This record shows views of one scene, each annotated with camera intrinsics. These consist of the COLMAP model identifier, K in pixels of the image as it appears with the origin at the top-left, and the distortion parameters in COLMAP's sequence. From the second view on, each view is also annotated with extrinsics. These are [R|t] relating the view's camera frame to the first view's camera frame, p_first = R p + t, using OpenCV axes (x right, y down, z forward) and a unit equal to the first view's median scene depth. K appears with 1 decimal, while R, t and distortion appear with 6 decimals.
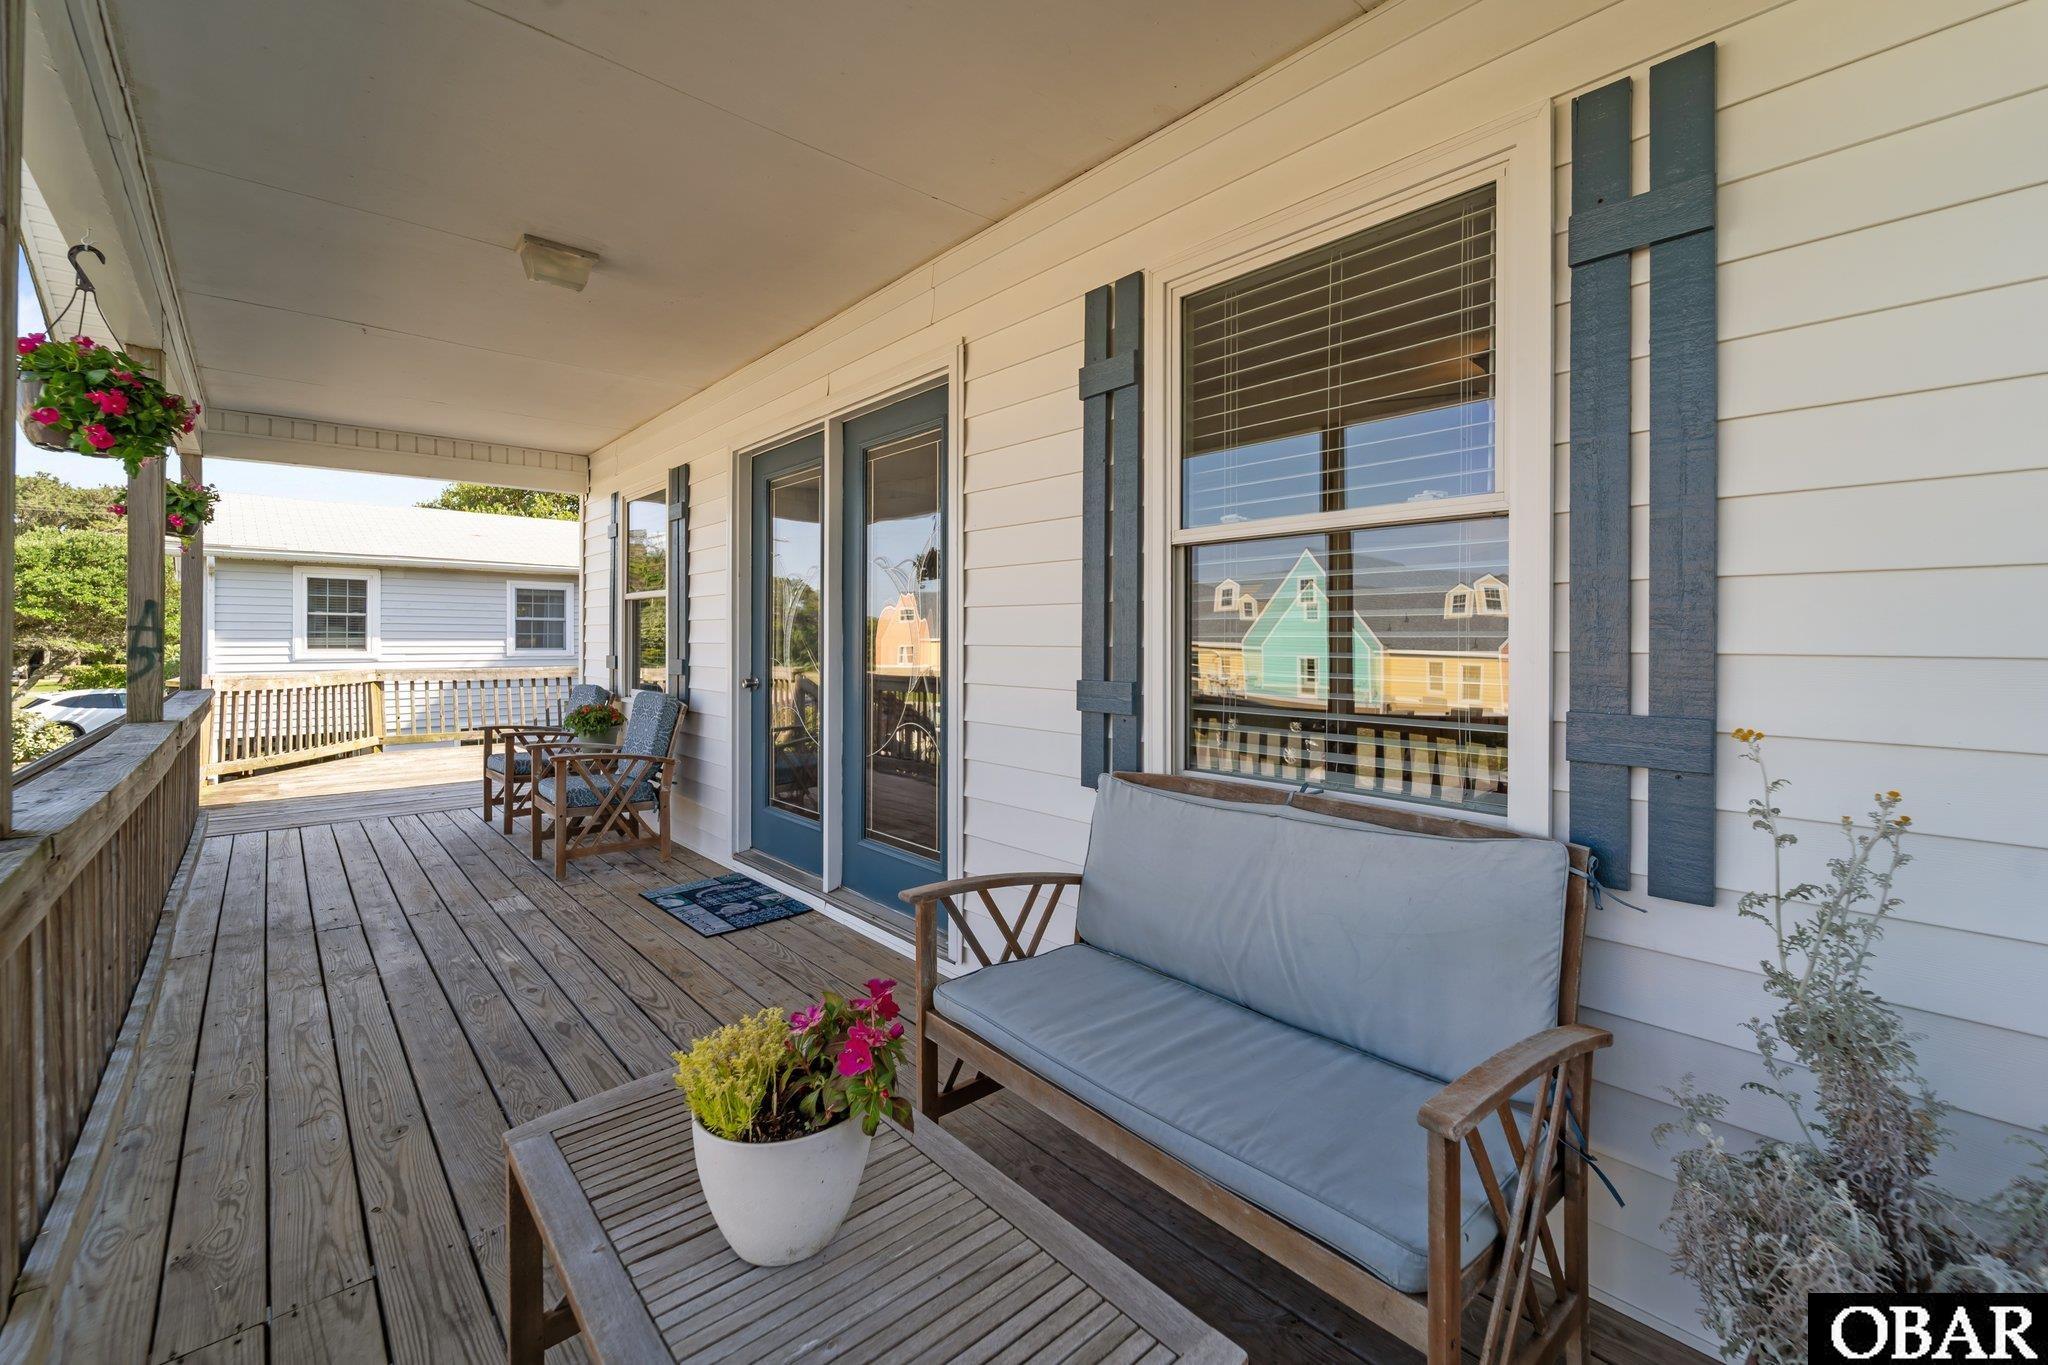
lens RADIAL K [[846.9, 0, 1029.3], [0, 846.9, 618.5], [0, 0, 1]] dist [0.001187, -0.000195]
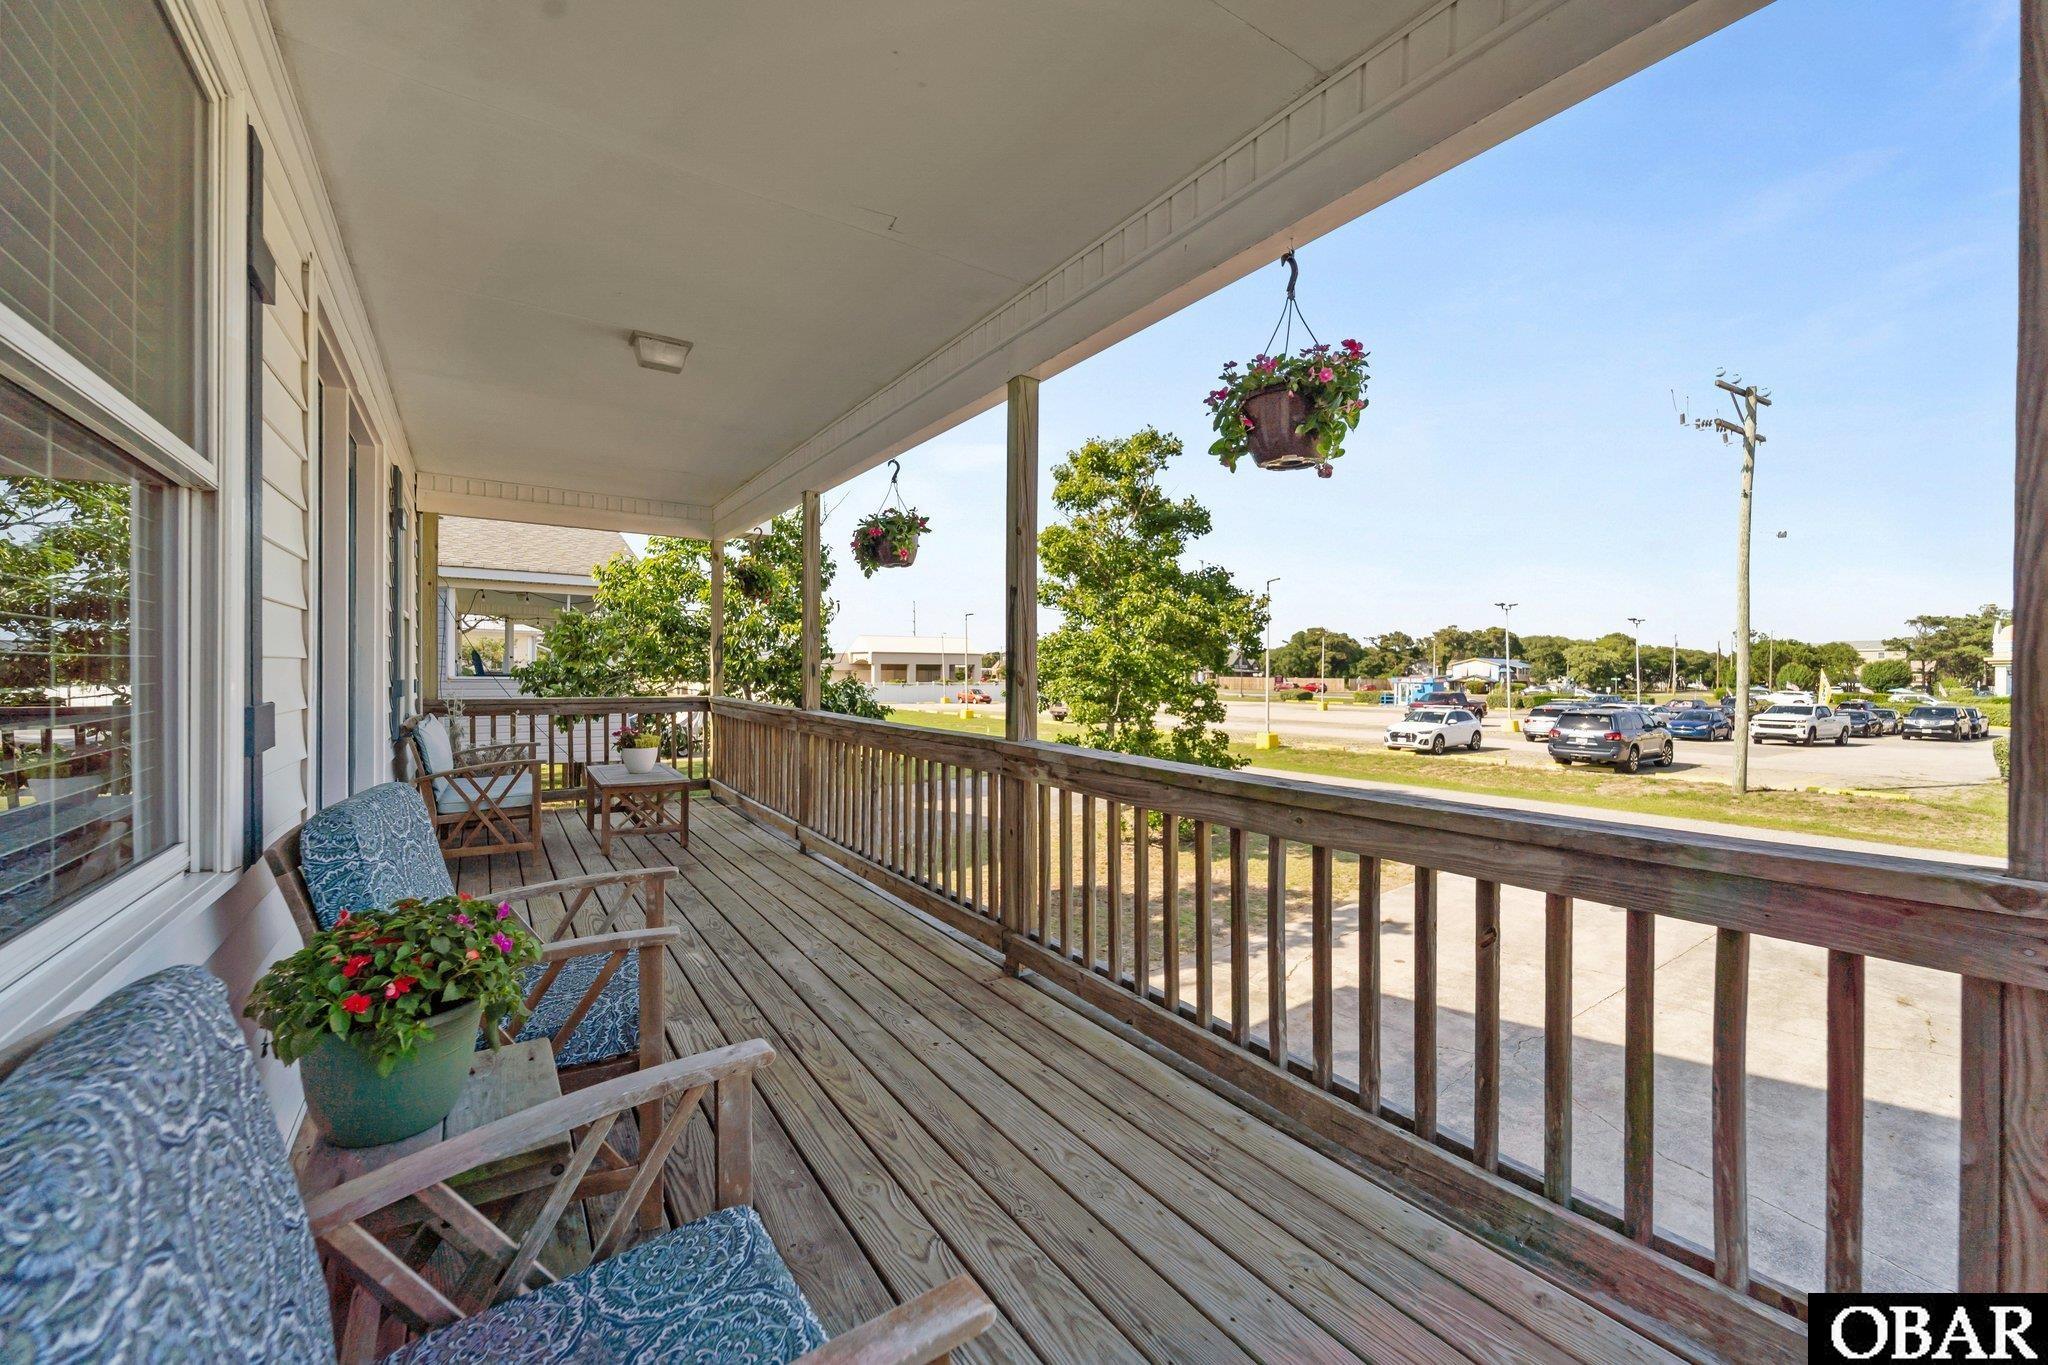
lens RADIAL K [[830.6, 0, 1024.0], [0, 830.6, 671.8], [0, 0, 1]] dist [-0.000471, -0.000901]
pose [[-0.988553, -0.007075, 0.150711, -0.239314], [-0.010435, 0.999714, -0.021511, 0.011652], [-0.150516, -0.022838, -0.988344, 0.402327]]
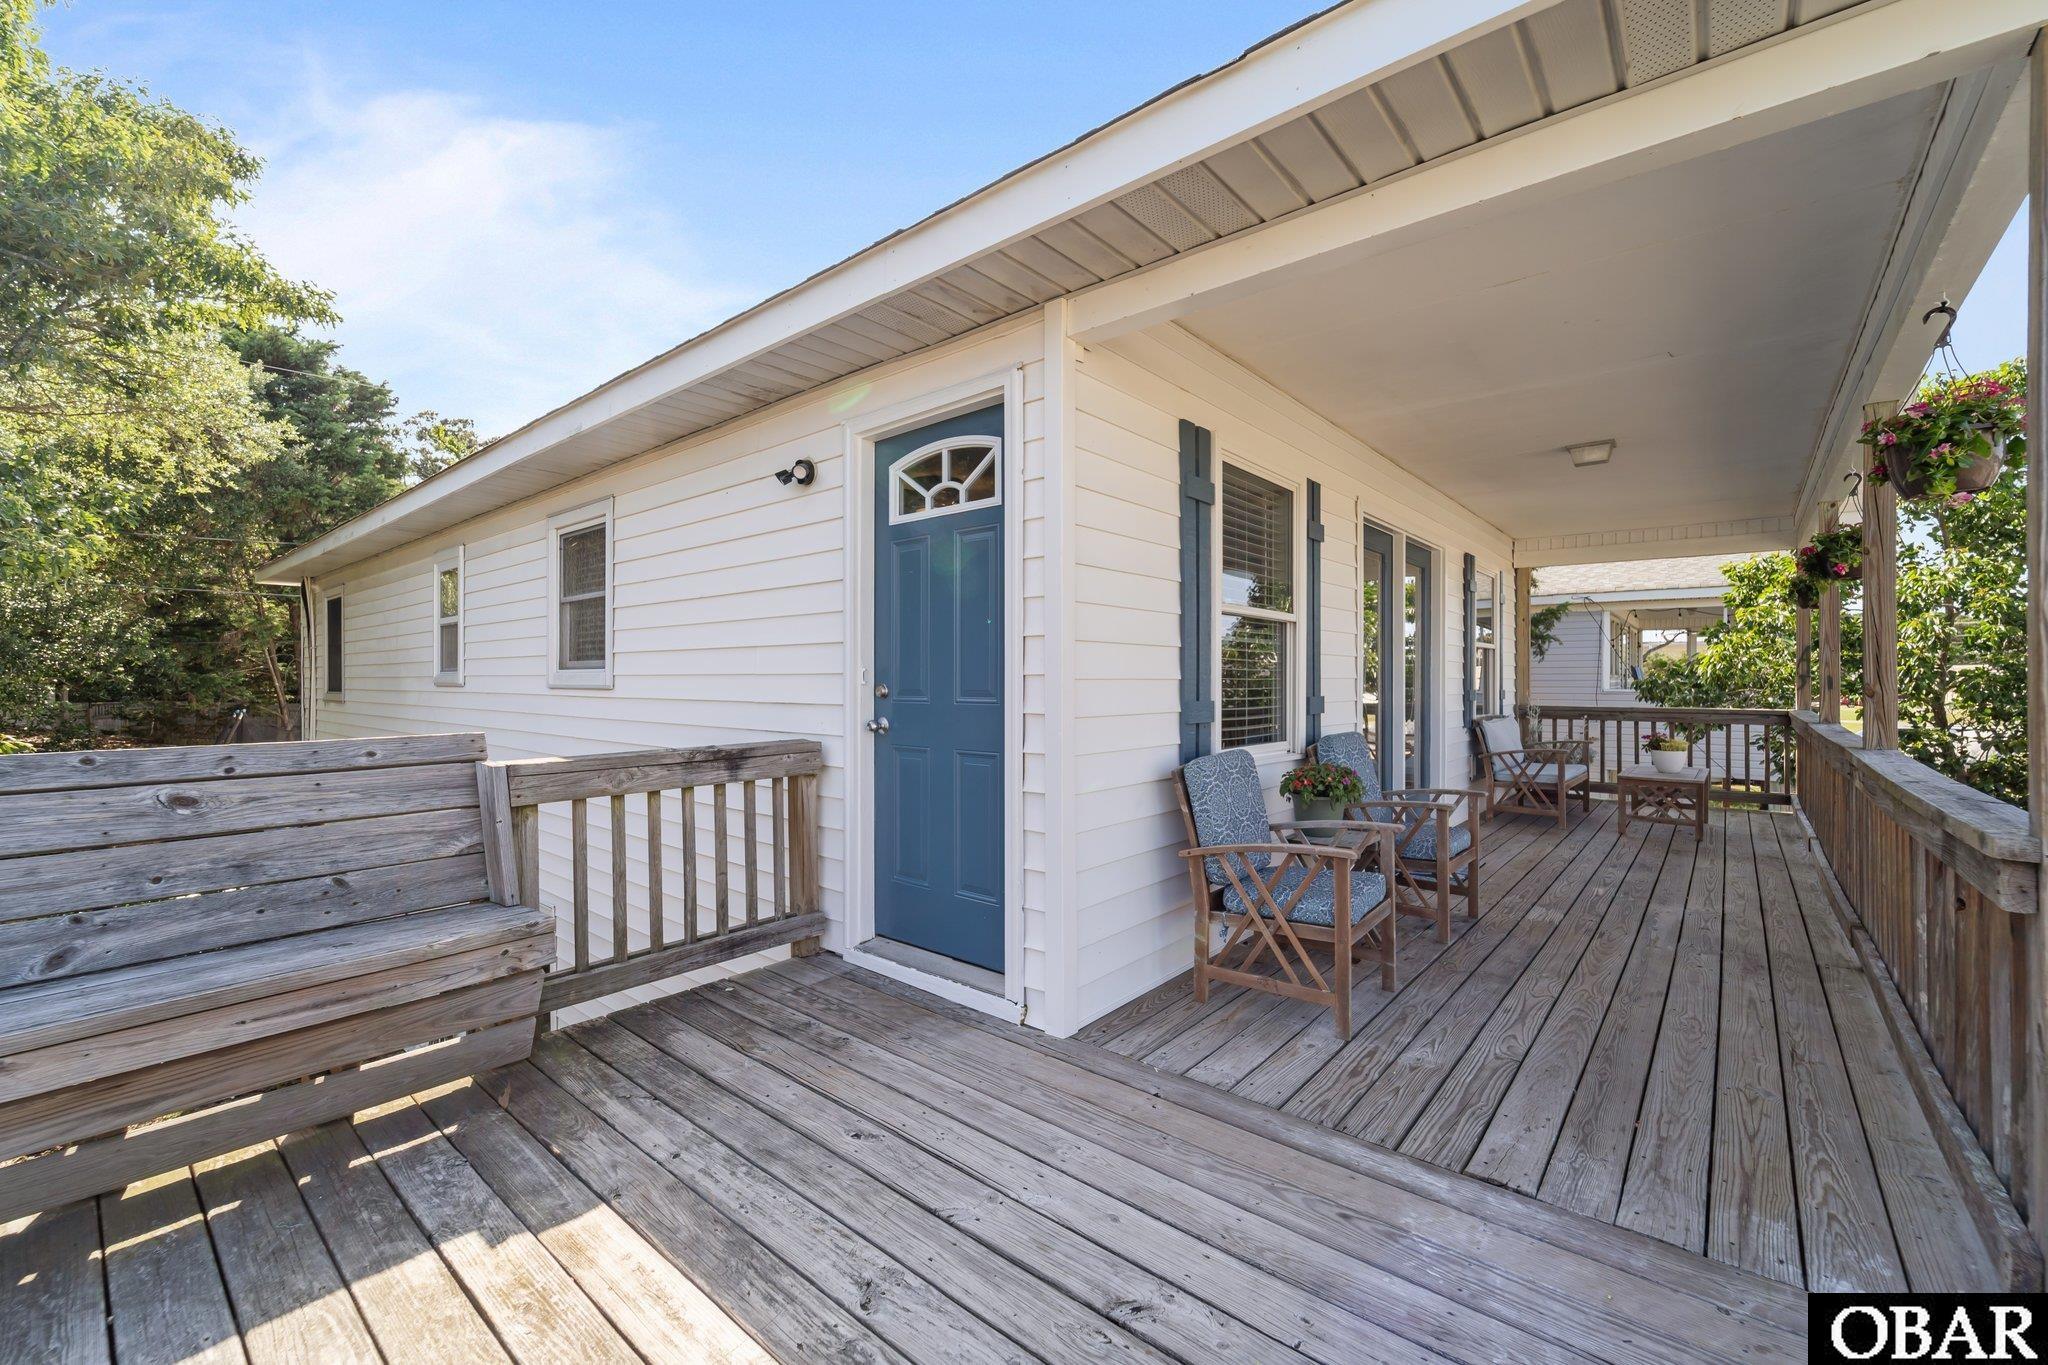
lens RADIAL K [[828.4, 0, 1025.3], [0, 828.4, 663.7], [0, 0, 1]] dist [0.002255, -0.000678]
pose [[-0.138436, 0.016657, 0.990231, -0.393440], [-0.025140, 0.999477, -0.020327, 0.011570], [-0.990052, -0.027708, -0.137945, 0.448983]]
